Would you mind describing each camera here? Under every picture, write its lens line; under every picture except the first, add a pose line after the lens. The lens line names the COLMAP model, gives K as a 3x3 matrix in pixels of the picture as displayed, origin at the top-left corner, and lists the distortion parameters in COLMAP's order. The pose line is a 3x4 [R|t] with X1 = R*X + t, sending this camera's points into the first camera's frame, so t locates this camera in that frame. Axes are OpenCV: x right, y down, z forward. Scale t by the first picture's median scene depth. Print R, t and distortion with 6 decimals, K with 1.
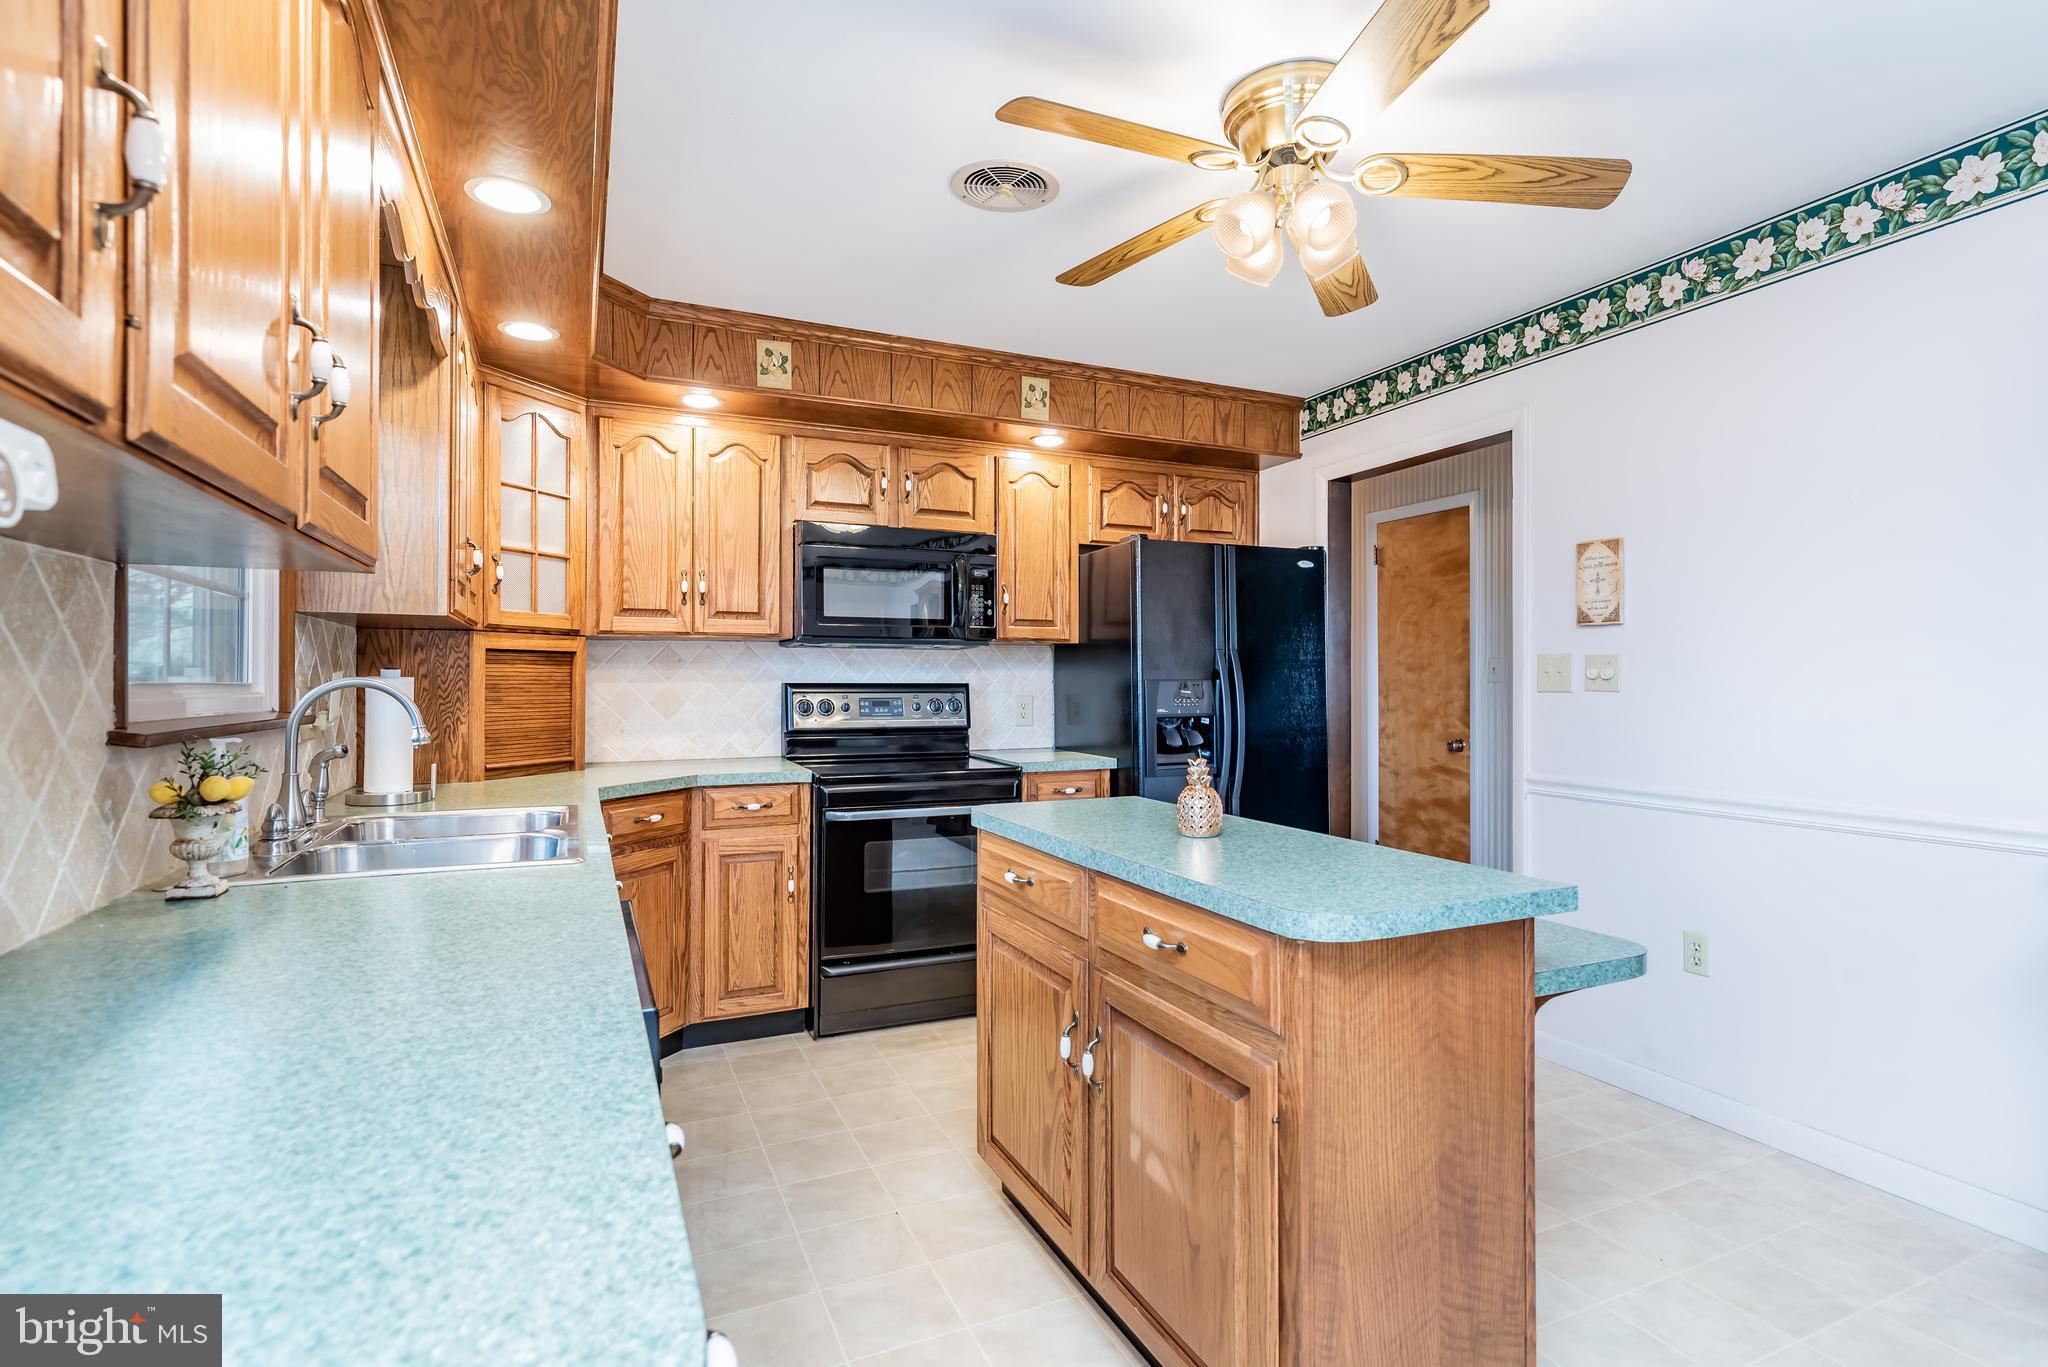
lens RADIAL K [[1001.9, 0, 1050.5], [0, 1001.9, 678.2], [0, 0, 1]] dist [-0.001381, 0.000086]
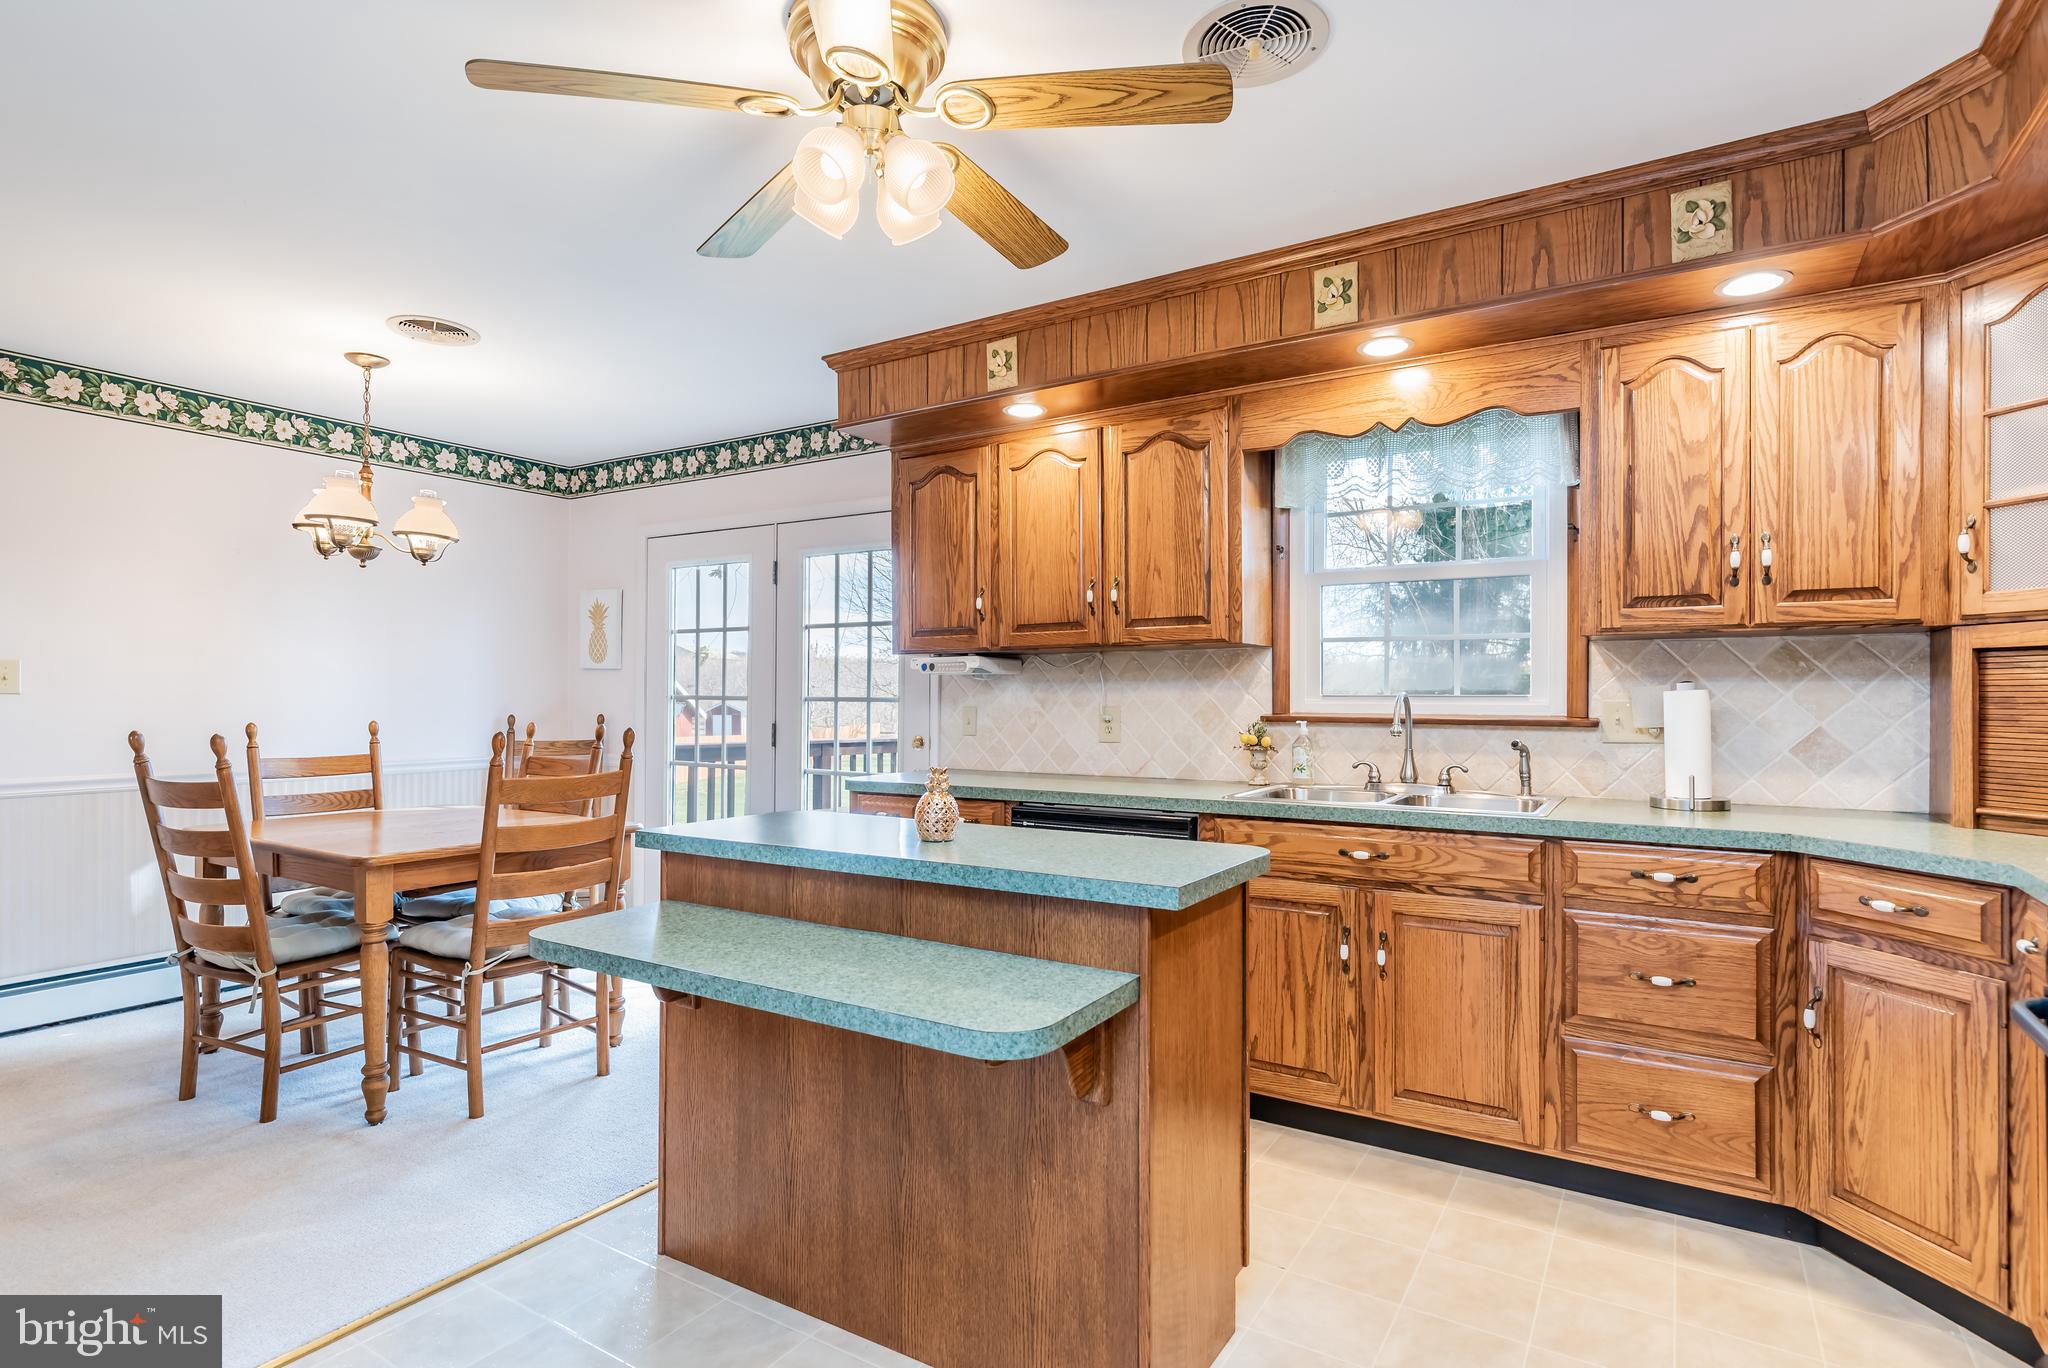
lens RADIAL K [[1020.0, 0, 1079.1], [0, 1020.0, 691.6], [0, 0, 1]] dist [-0.001352, -0.000273]
pose [[-0.821594, -0.006069, -0.570041, 0.330385], [0.000255, 0.999939, -0.011014, 0.008235], [0.570073, -0.009195, -0.821542, 1.021252]]
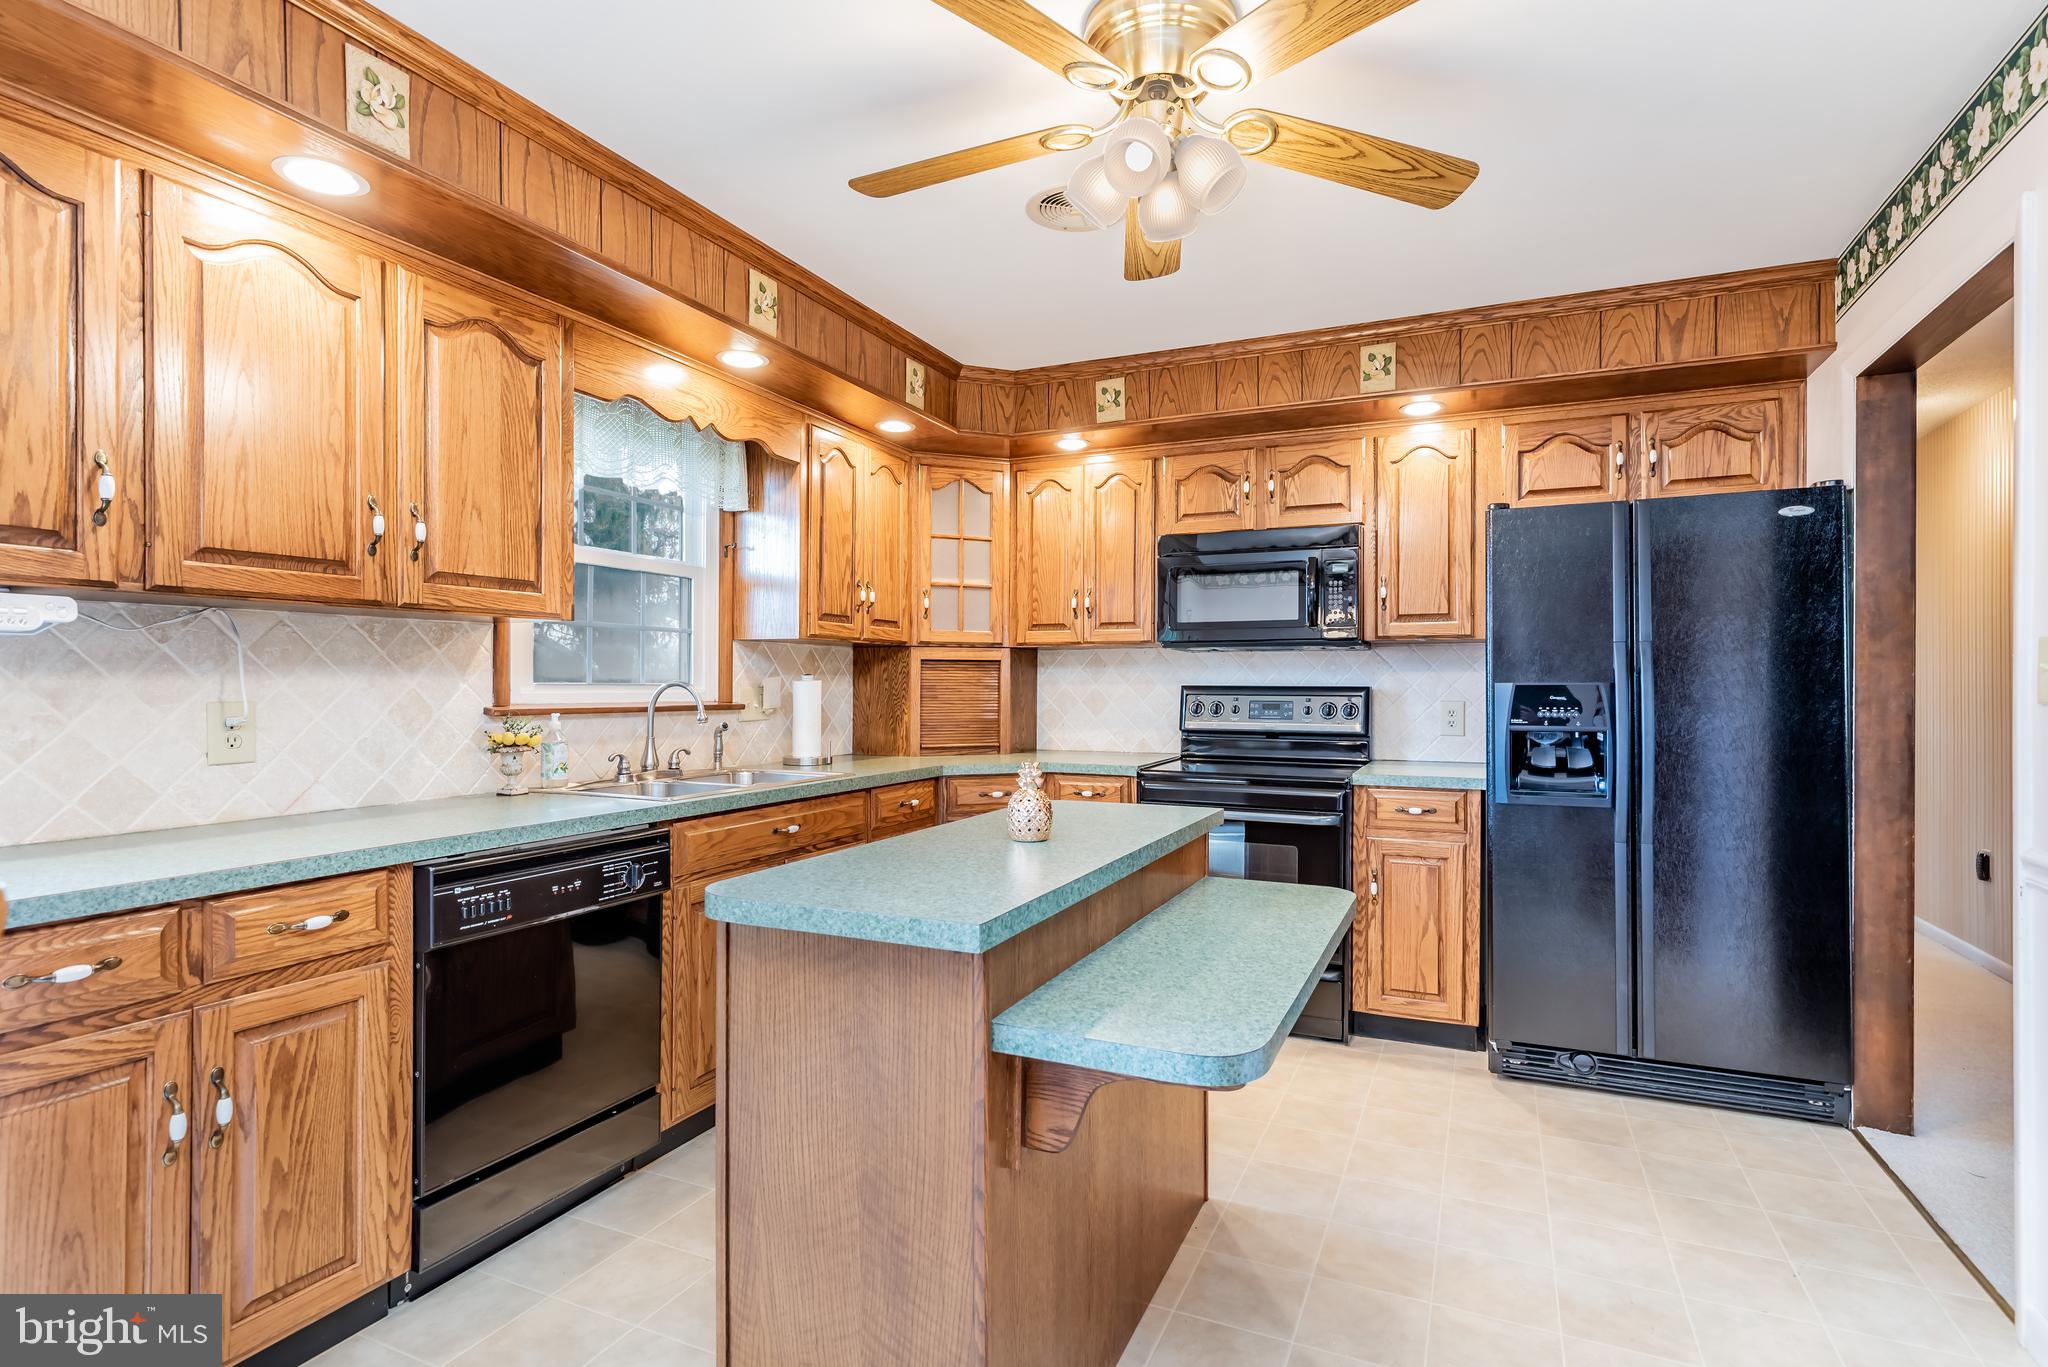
lens RADIAL K [[995.3, 0, 1042.5], [0, 995.3, 685.0], [0, 0, 1]] dist [-0.001373, 0.000752]
pose [[0.657444, 0.000517, -0.753503, 0.467045], [0.001771, 0.999996, 0.002231, 0.001879], [0.753501, -0.002801, 0.657441, 0.191957]]
